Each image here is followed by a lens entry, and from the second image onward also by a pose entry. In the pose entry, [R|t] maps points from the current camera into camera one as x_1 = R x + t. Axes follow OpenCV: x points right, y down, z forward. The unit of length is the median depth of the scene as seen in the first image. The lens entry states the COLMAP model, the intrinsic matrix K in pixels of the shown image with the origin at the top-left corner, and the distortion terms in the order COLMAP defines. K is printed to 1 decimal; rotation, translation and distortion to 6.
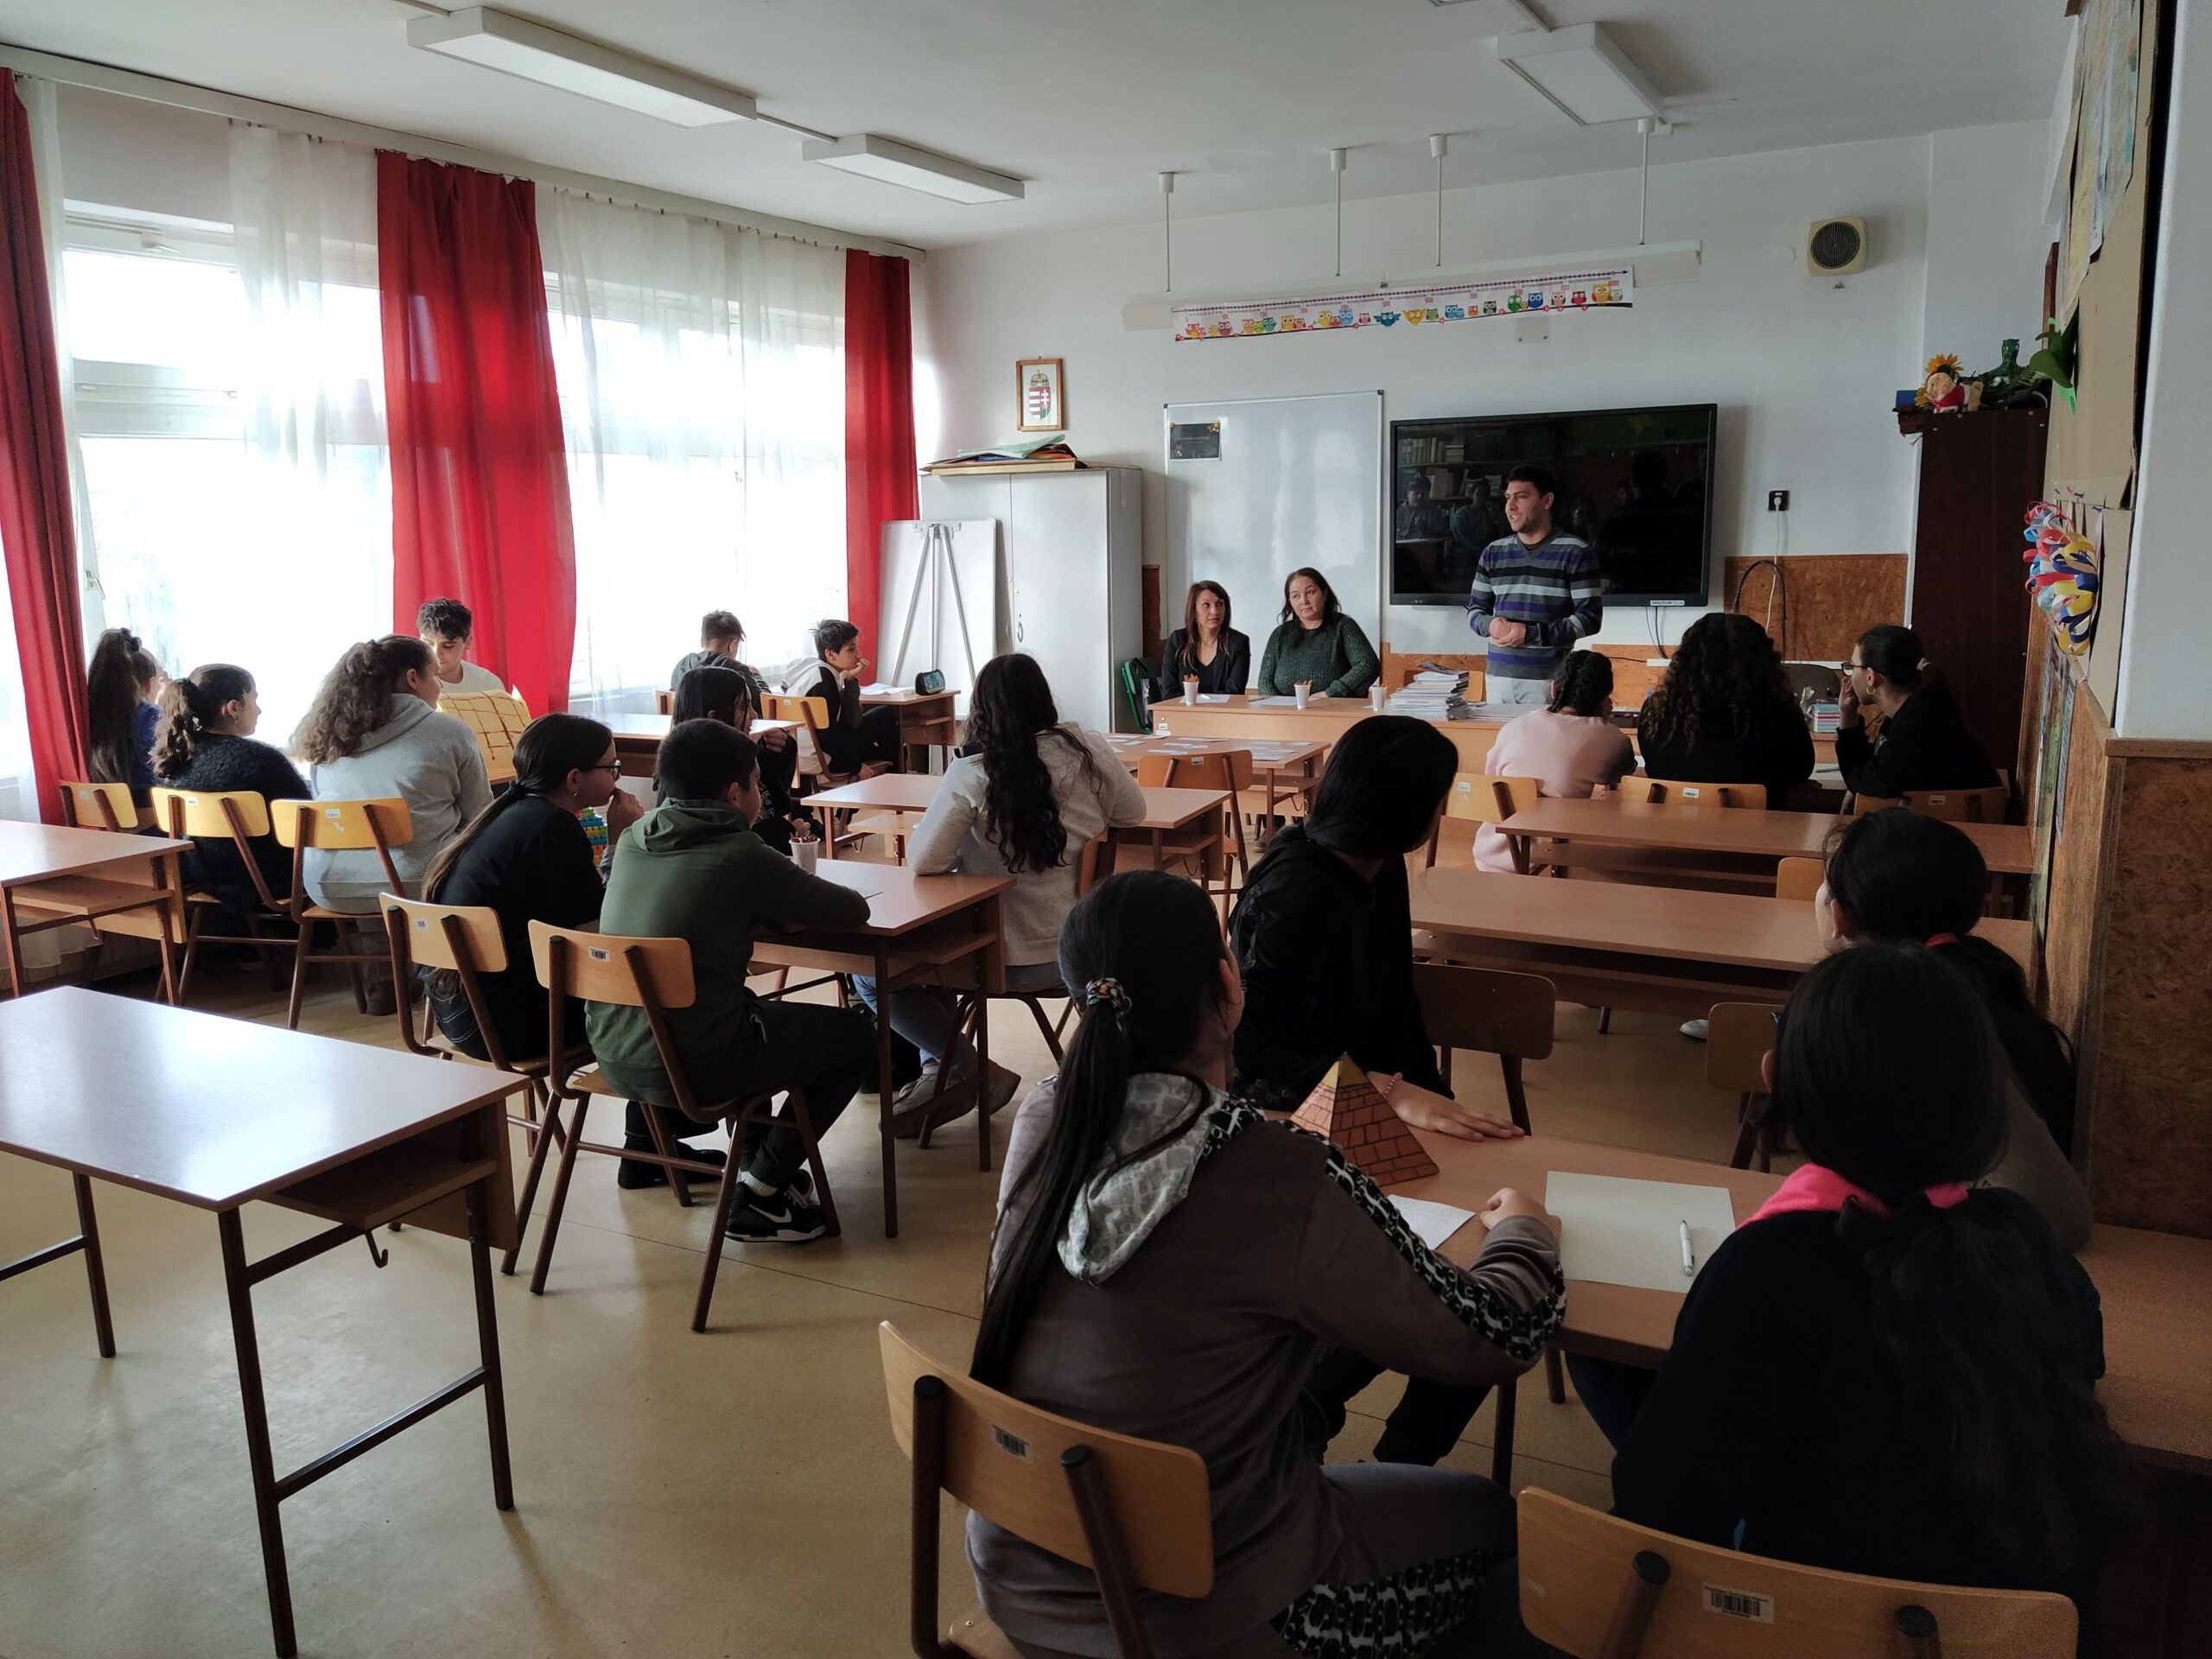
lens RADIAL K [[1693.5, 0, 1103.3], [0, 1693.5, 830.7], [0, 0, 1]] dist [0.014231, -0.000700]
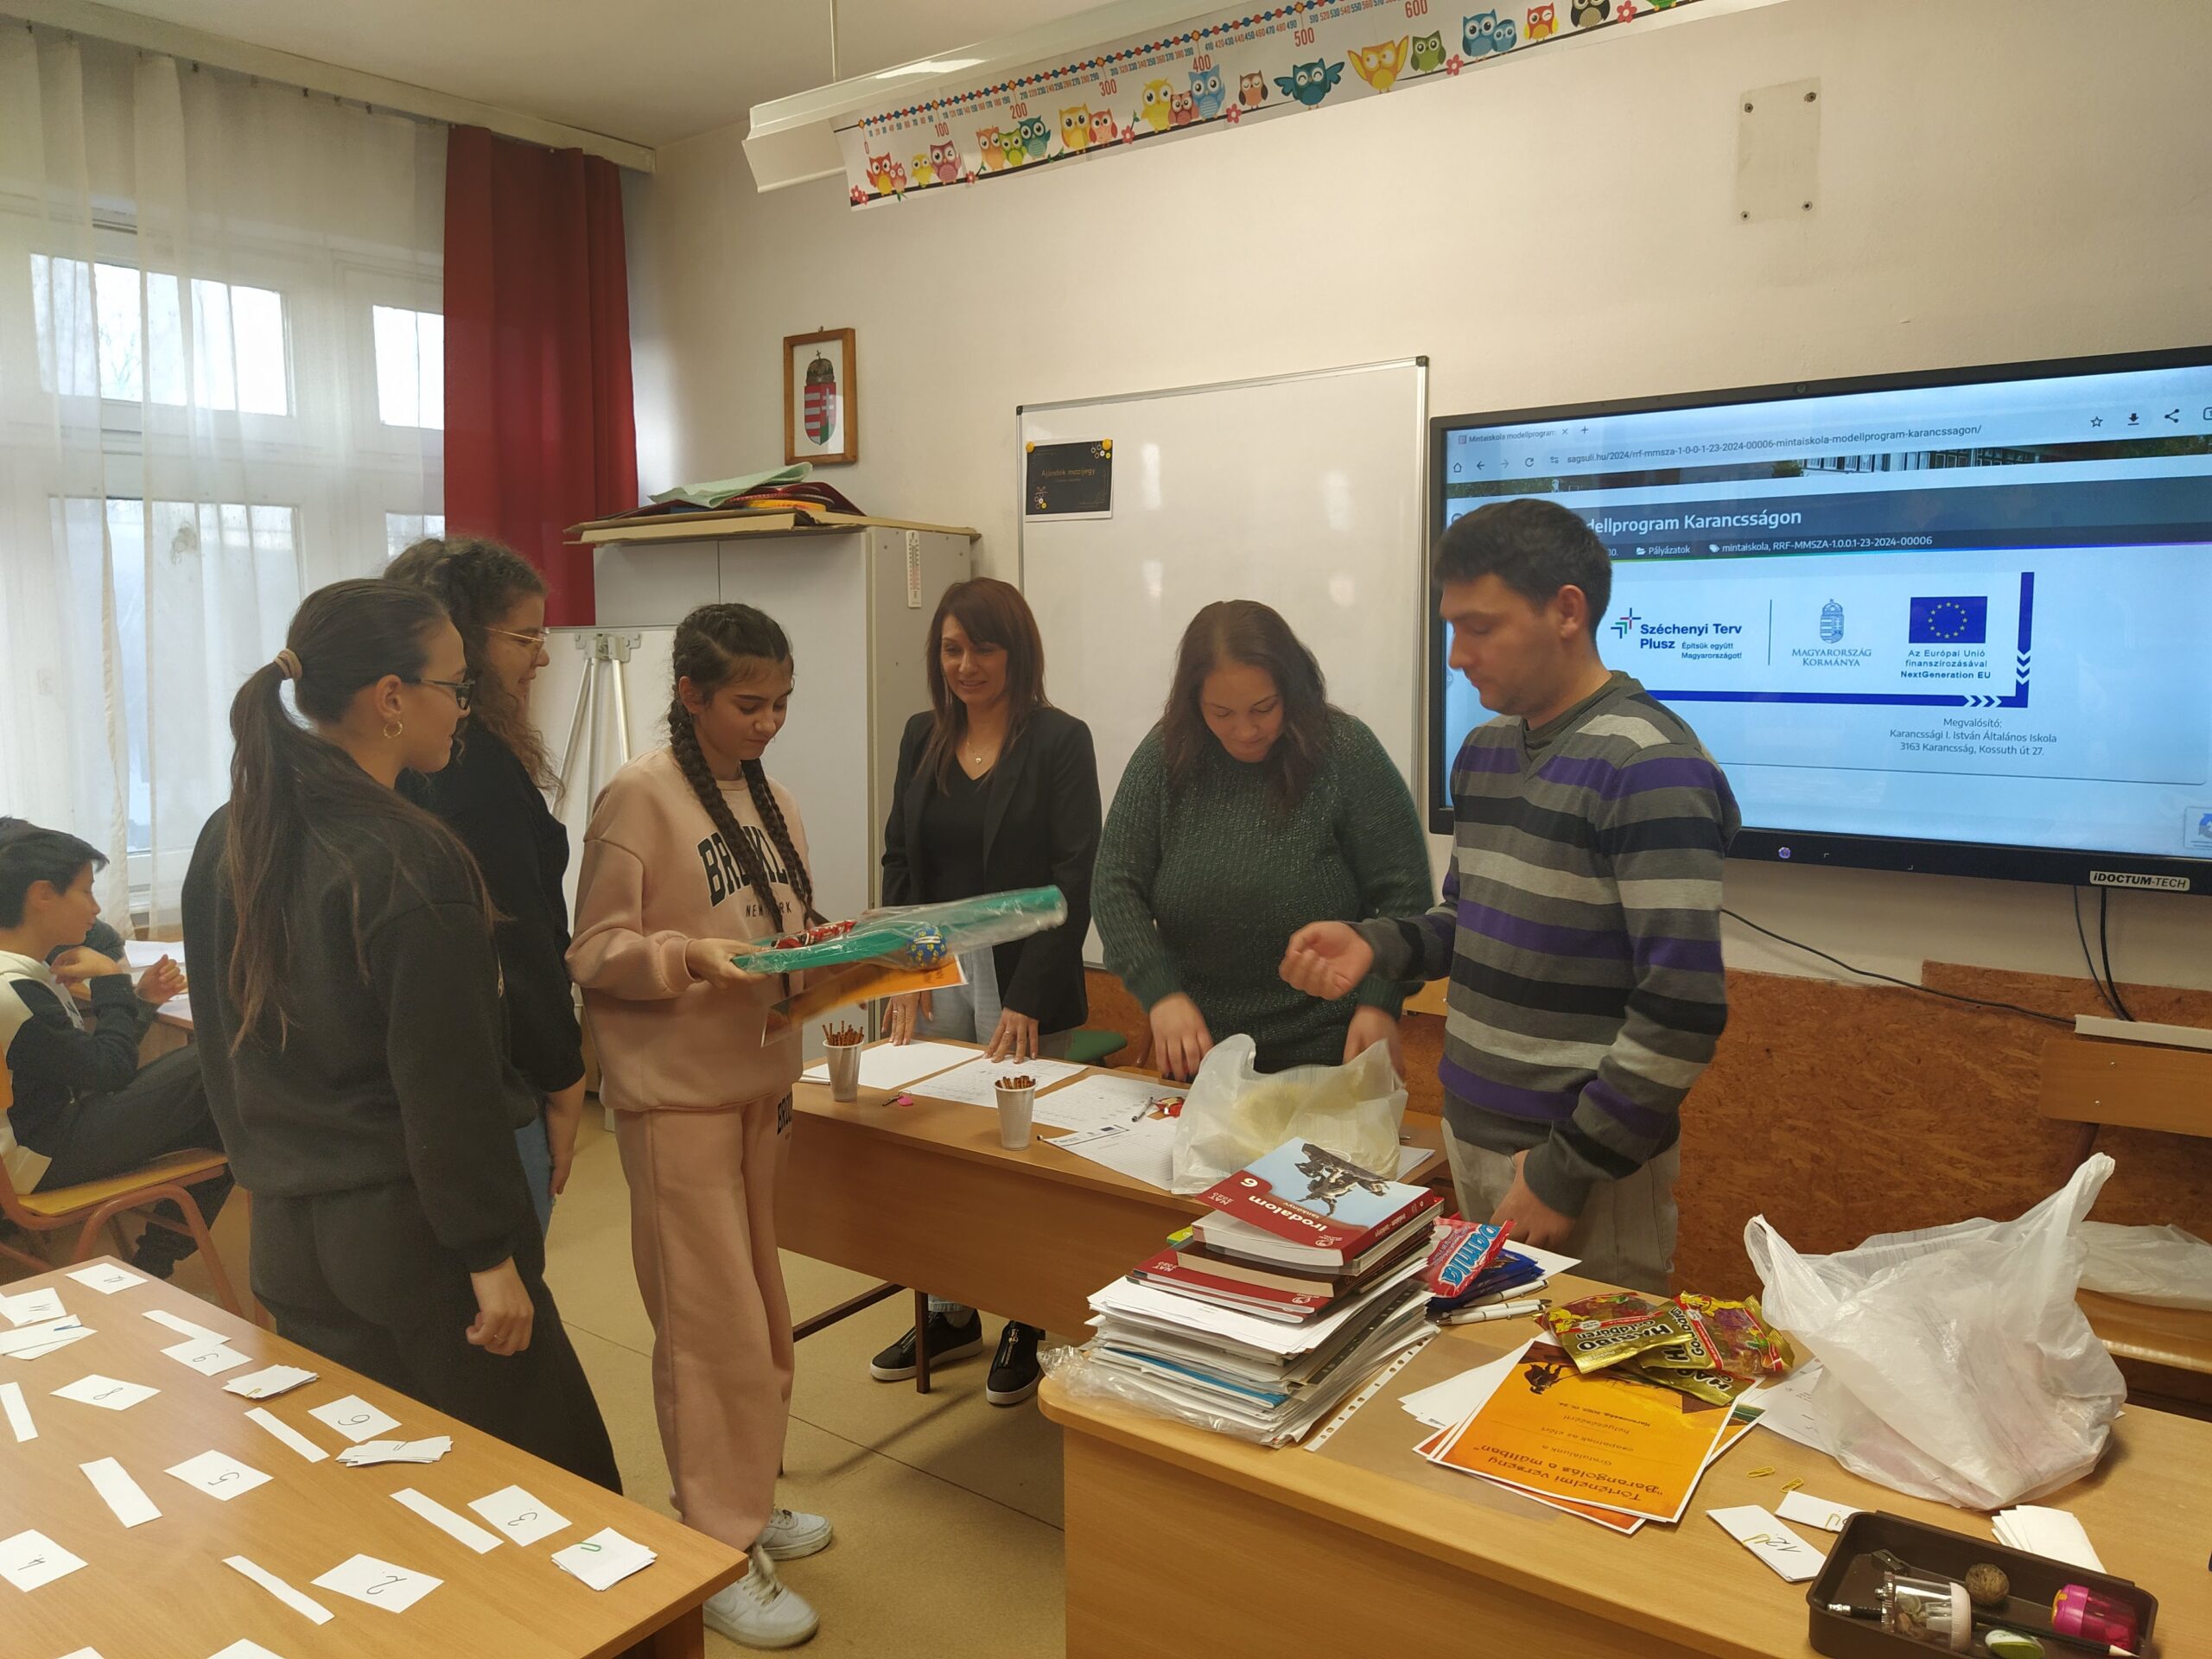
lens RADIAL K [[1693.5, 0, 1110.1], [0, 1693.5, 829.3], [0, 0, 1]] dist [0.014231, -0.000700]
pose [[0.985342, 0.035880, -0.166775, 0.185025], [-0.046549, 0.997082, -0.060508, -0.119927], [0.164117, 0.067384, 0.984137, 0.636370]]
